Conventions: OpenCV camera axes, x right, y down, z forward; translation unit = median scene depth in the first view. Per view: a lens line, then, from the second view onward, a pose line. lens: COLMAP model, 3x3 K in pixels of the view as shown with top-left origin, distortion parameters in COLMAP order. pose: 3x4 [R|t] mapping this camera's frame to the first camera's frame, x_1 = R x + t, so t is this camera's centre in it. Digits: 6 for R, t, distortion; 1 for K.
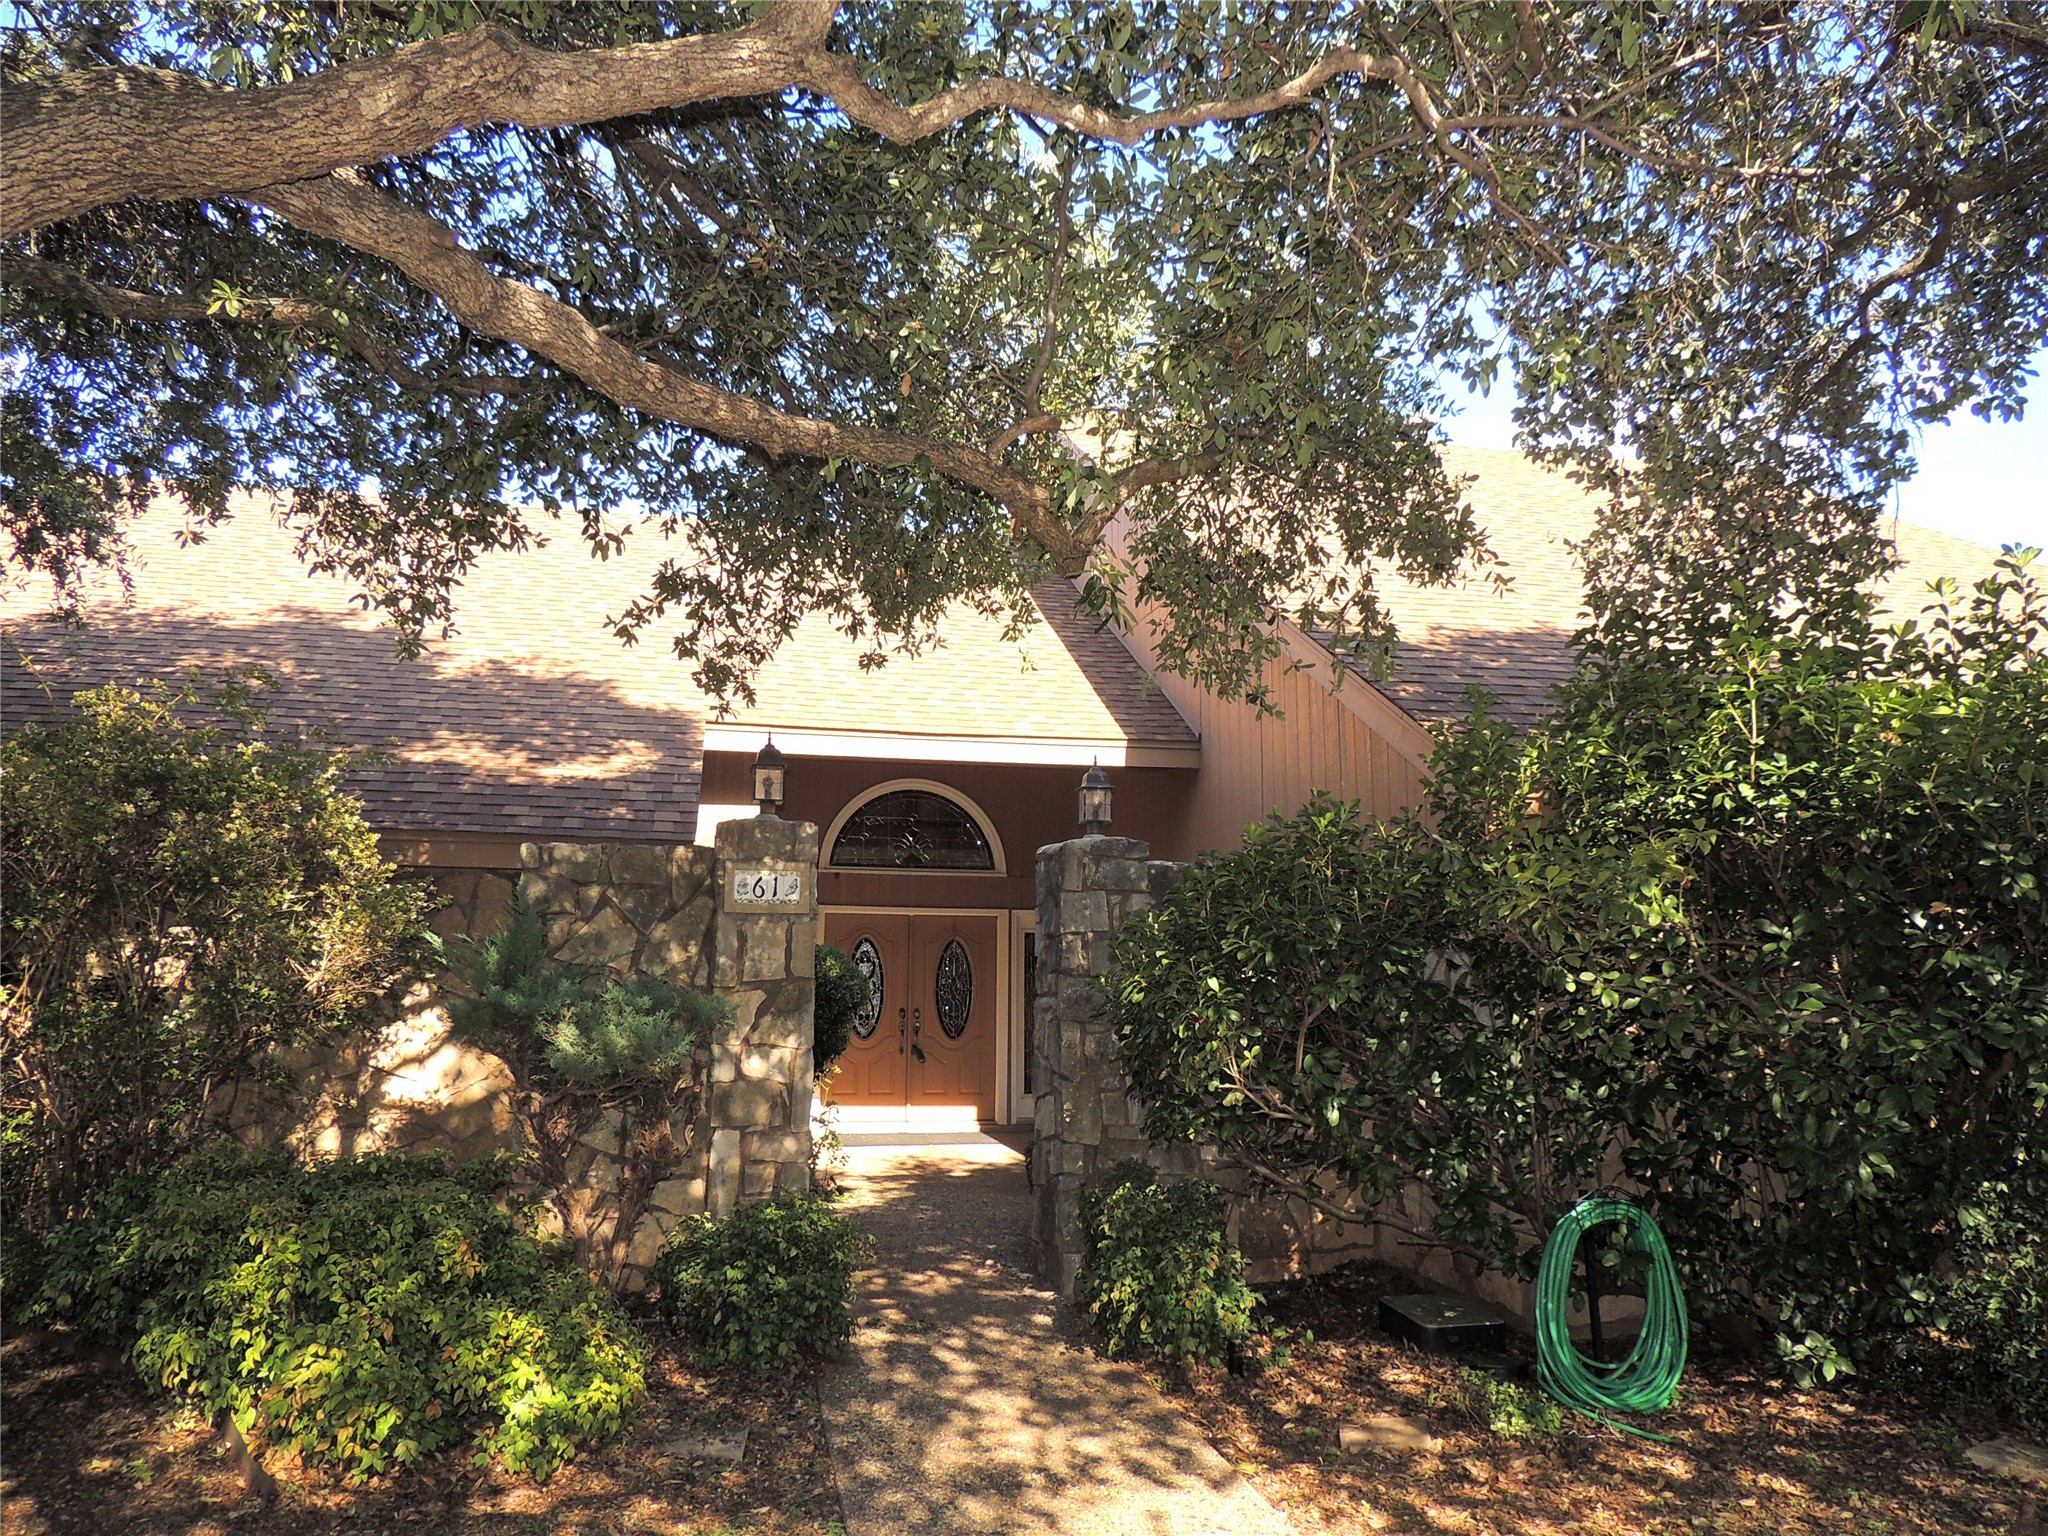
lens RADIAL K [[1448.0, 0, 1035.8], [0, 1448.0, 767.1], [0, 0, 1]] dist [-0.009326, -0.000951]
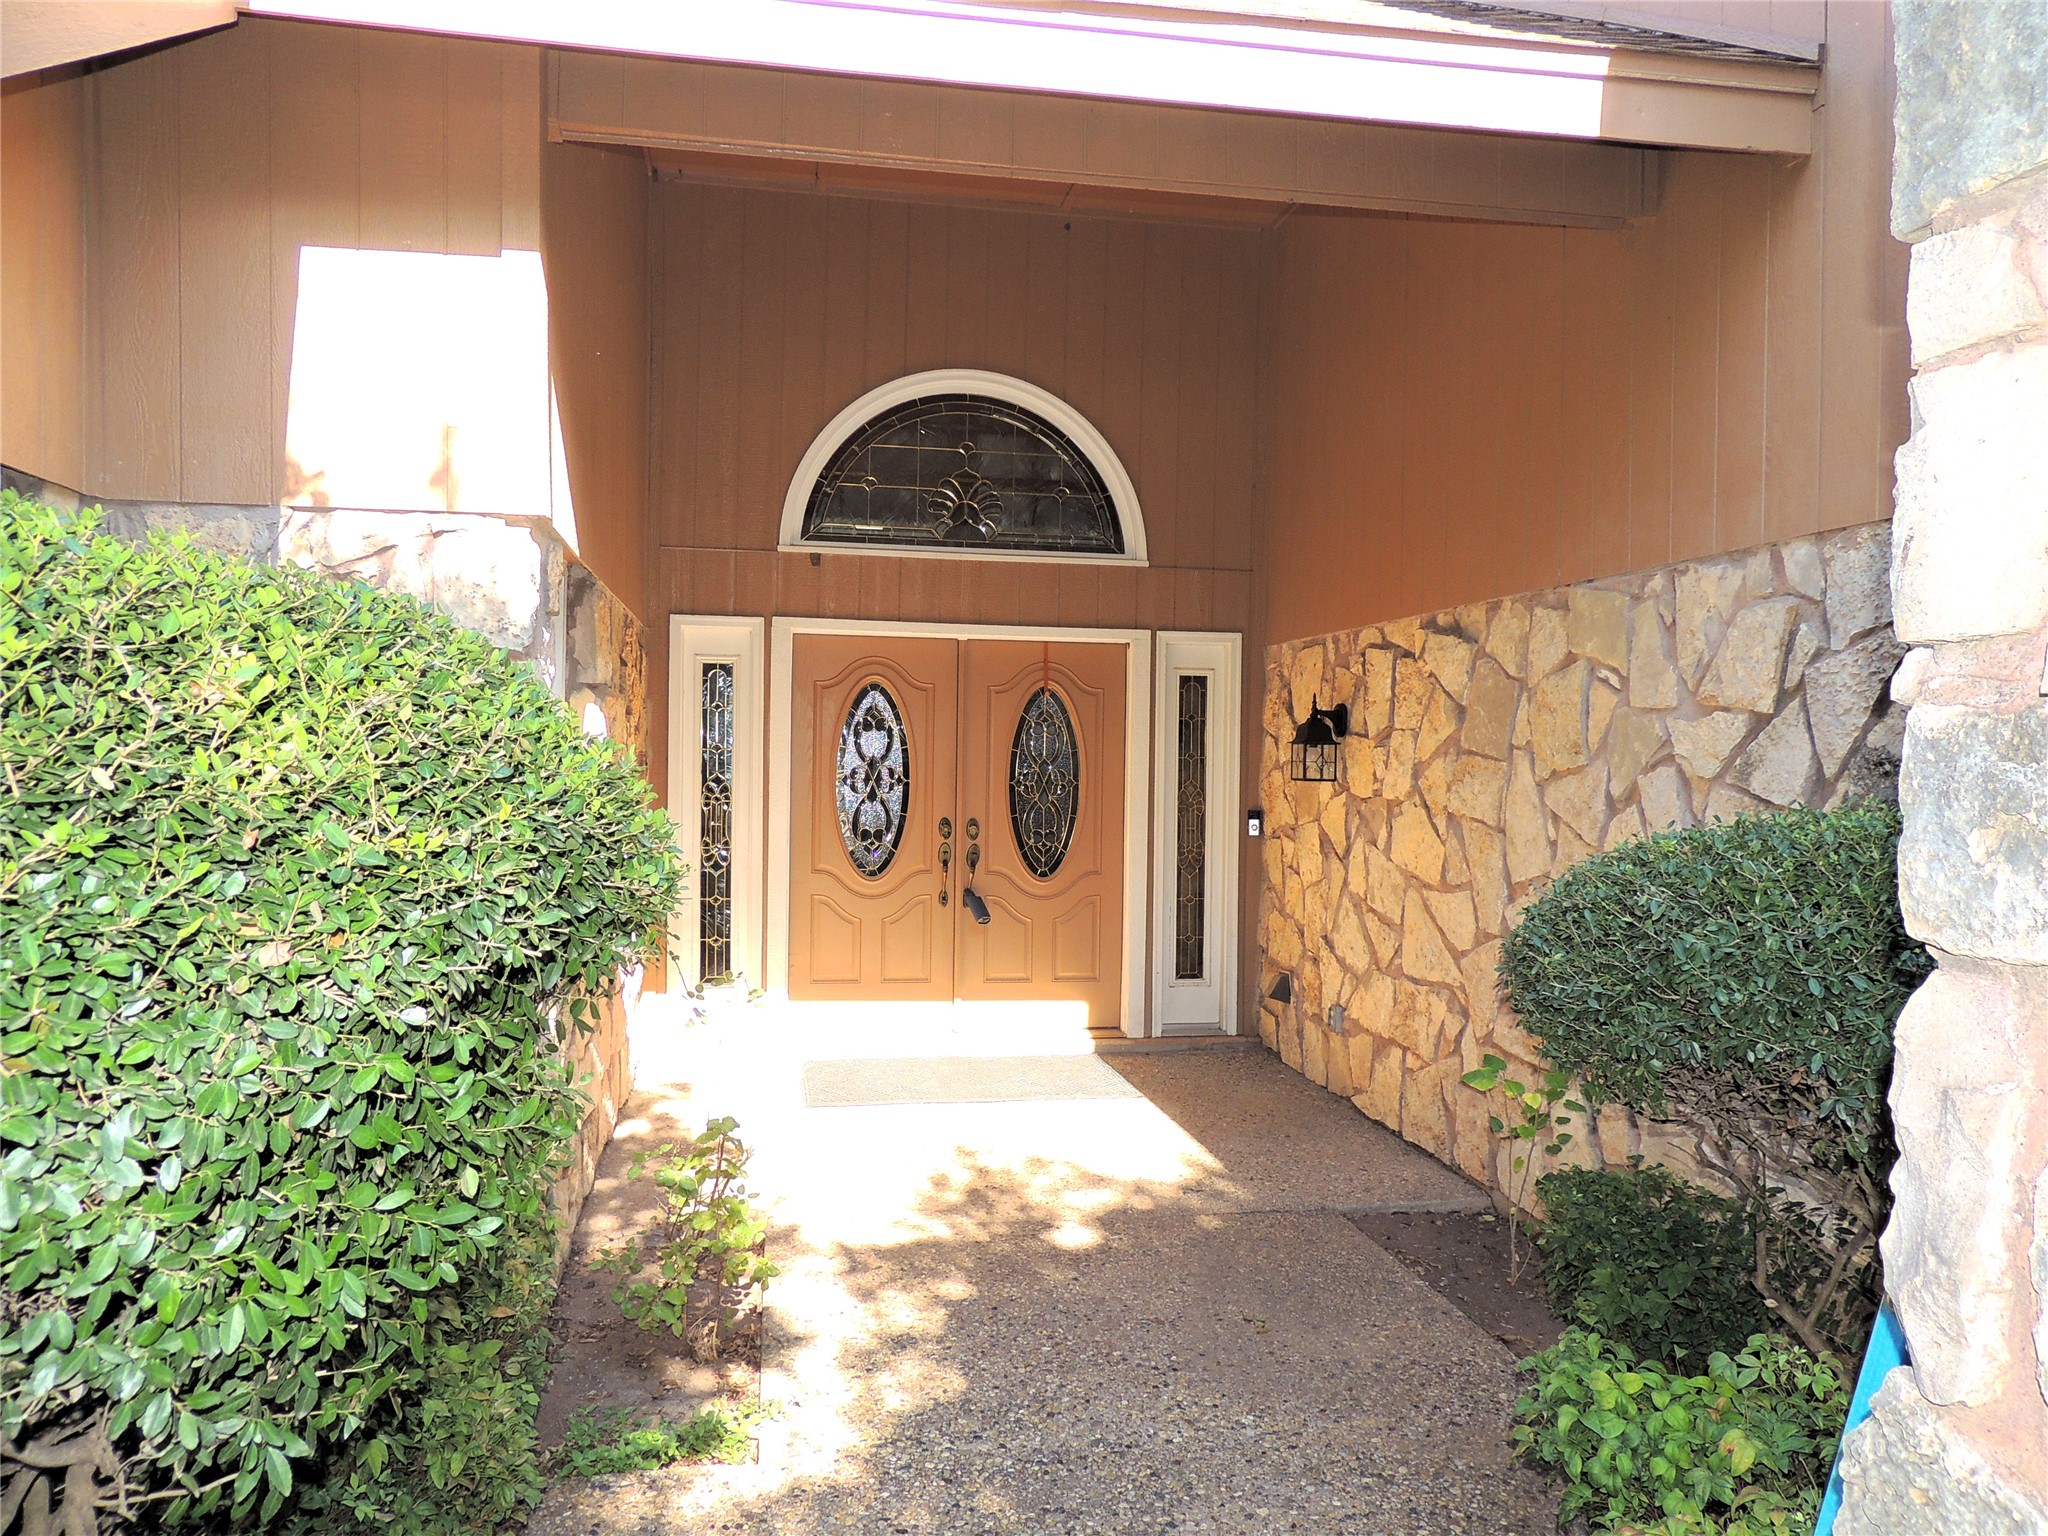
lens RADIAL K [[1448.0, 0, 1028.9], [0, 1448.0, 778.6], [0, 0, 1]] dist [-0.009326, -0.000951]
pose [[0.998909, 0.010258, -0.045552, -0.056335], [-0.002768, 0.986862, 0.161543, 0.100209], [0.046611, -0.161241, 0.985814, 0.715827]]
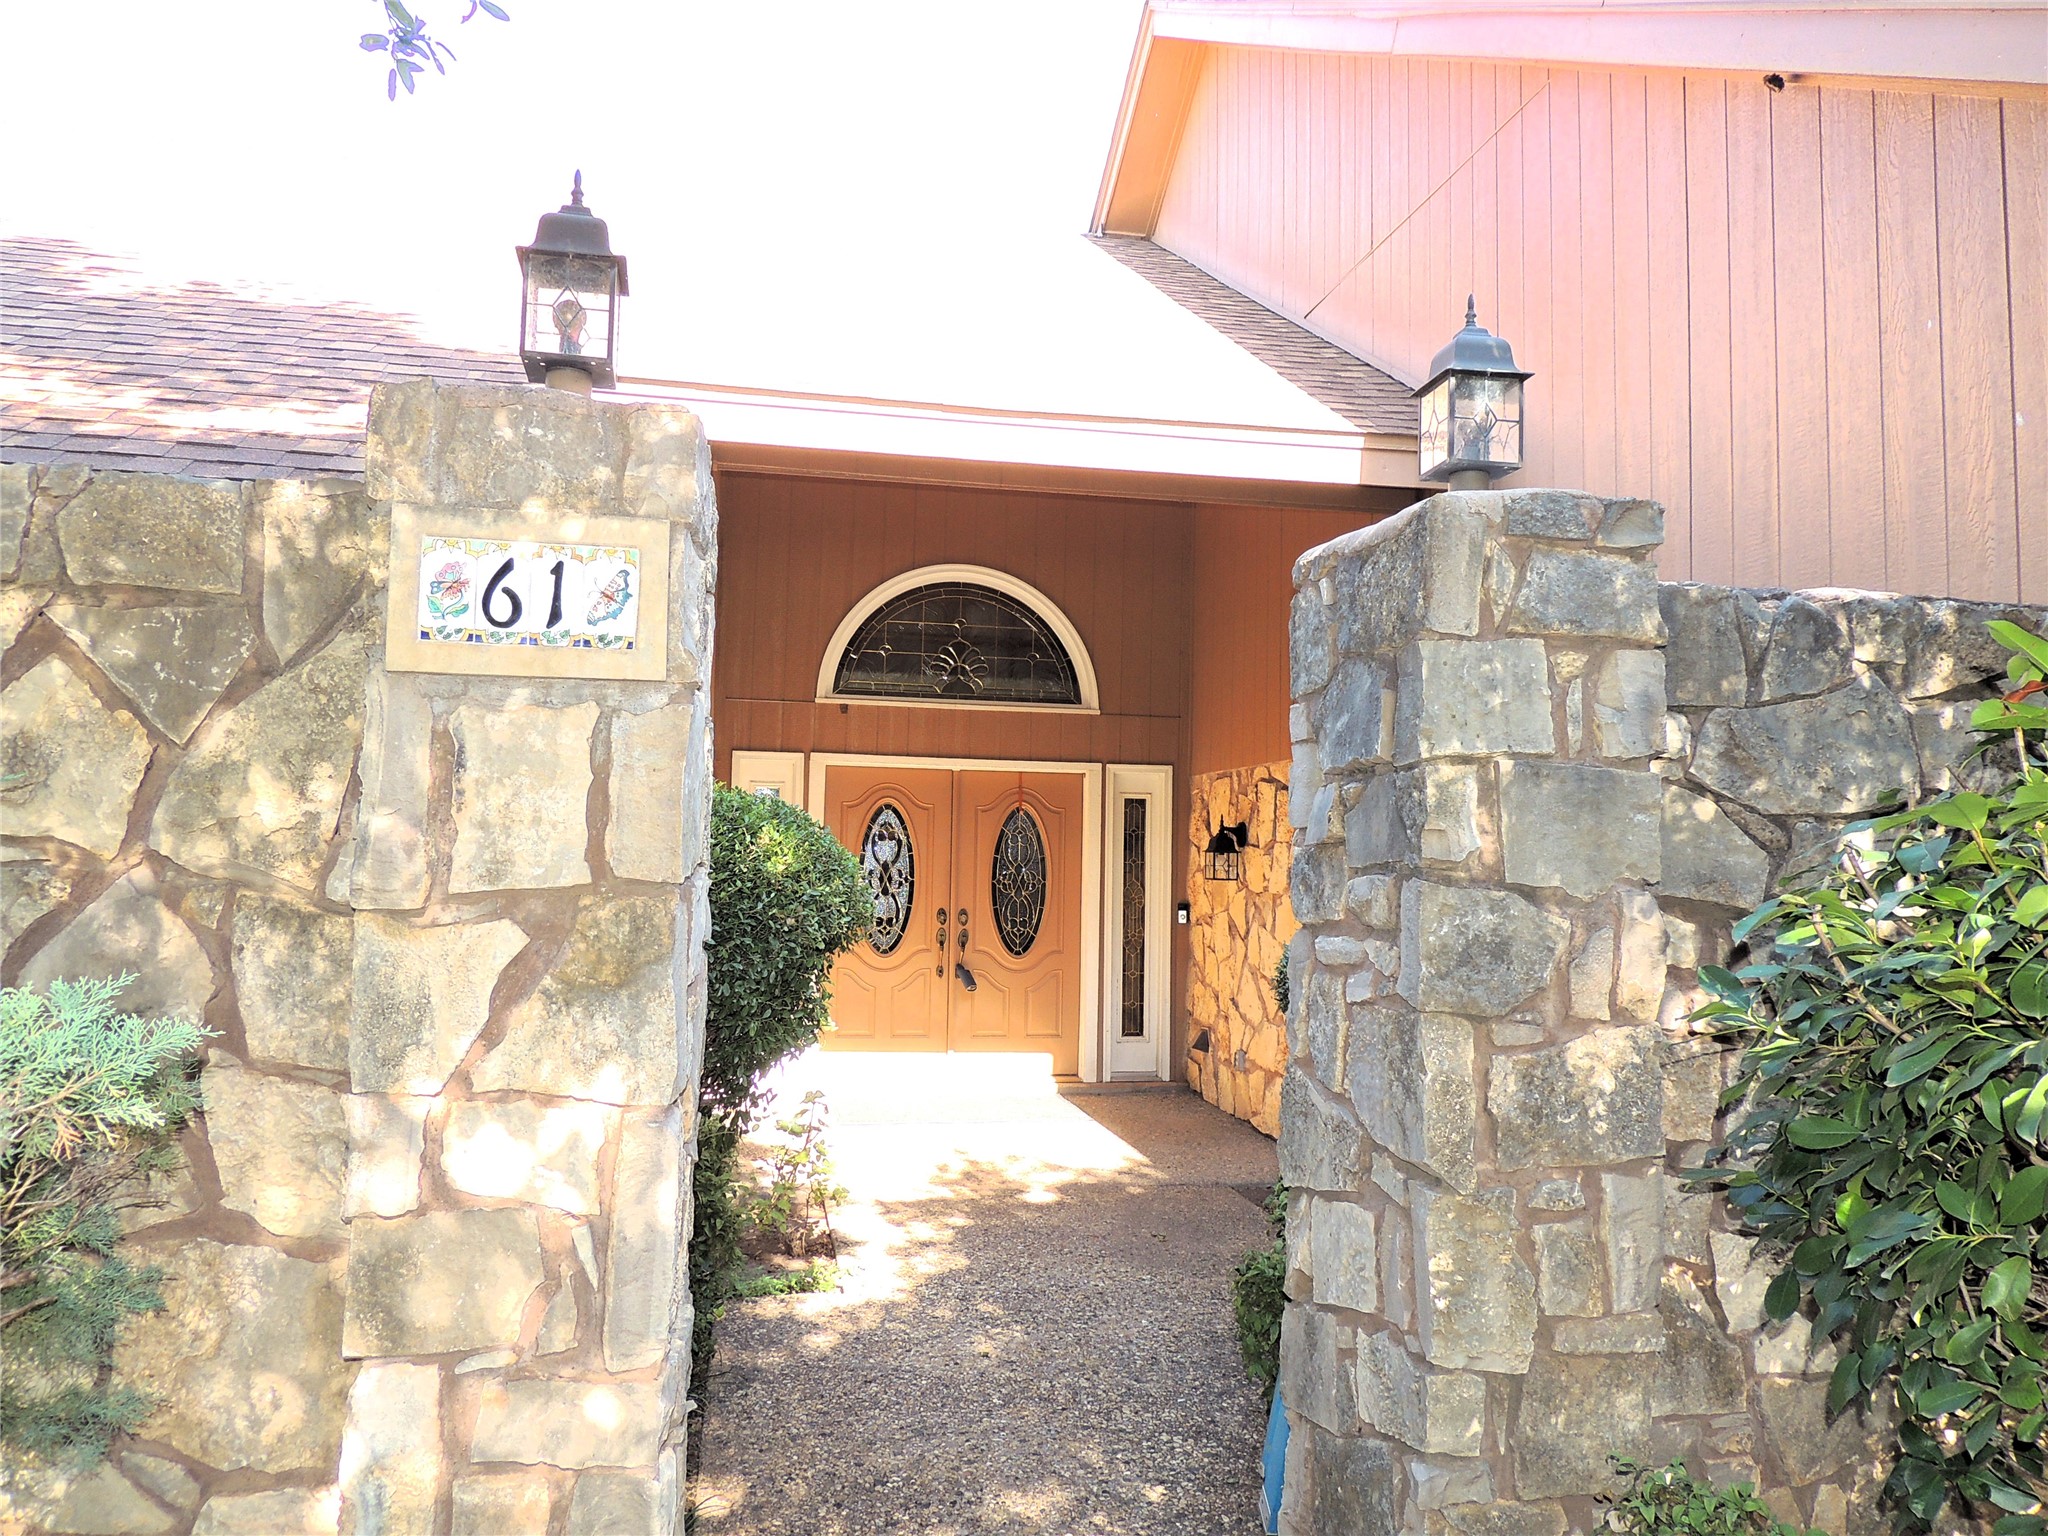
lens RADIAL K [[1448.0, 0, 1023.0], [0, 1448.0, 778.2], [0, 0, 1]] dist [-0.009326, -0.000951]
pose [[0.999435, 0.010685, -0.031868, -0.049798], [-0.007785, 0.995930, 0.089788, 0.068005], [0.032698, -0.089489, 0.995451, 0.498953]]
